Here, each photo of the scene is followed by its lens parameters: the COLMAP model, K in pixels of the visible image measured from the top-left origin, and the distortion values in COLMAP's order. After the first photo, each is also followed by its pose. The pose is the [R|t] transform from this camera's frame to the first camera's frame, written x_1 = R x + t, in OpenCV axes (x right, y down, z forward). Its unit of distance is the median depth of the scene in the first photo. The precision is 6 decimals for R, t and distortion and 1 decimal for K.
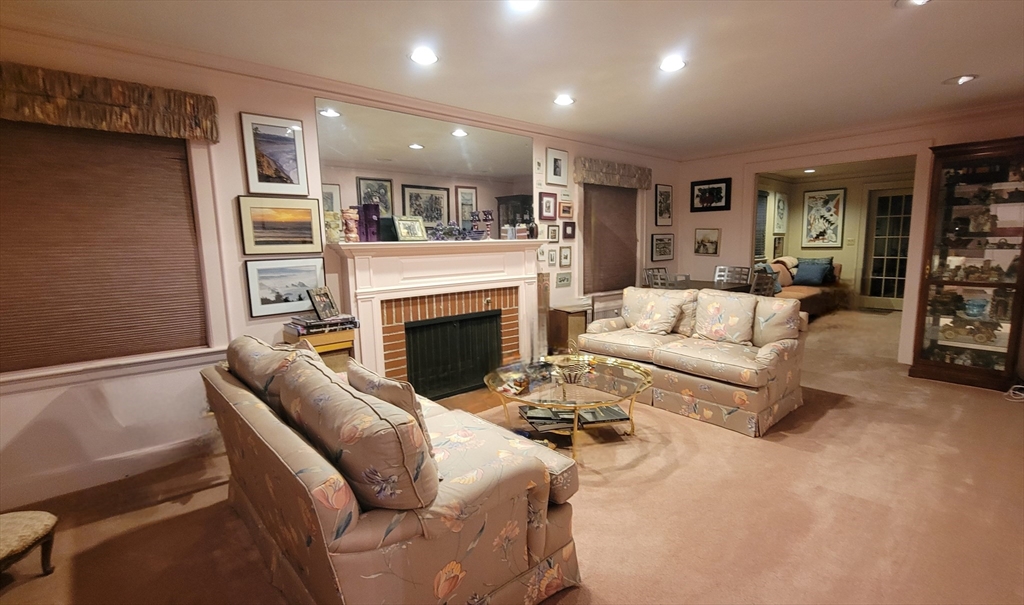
lens RADIAL K [[472.7, 0, 517.7], [0, 472.7, 309.4], [0, 0, 1]] dist [-0.016083, -0.000235]
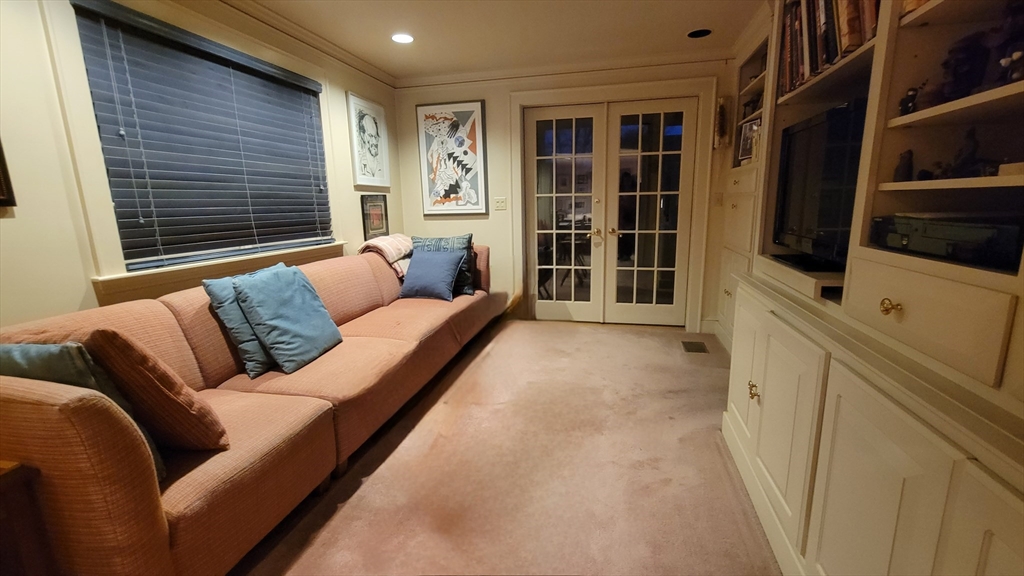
lens RADIAL K [[420.2, 0, 516.6], [0, 420.2, 284.7], [0, 0, 1]] dist [0.000598, -0.000013]
pose [[0.826416, -0.102528, 0.553647, 0.454836], [0.084232, 0.994729, 0.058480, -0.079774], [-0.556725, -0.001694, 0.830695, 0.596417]]
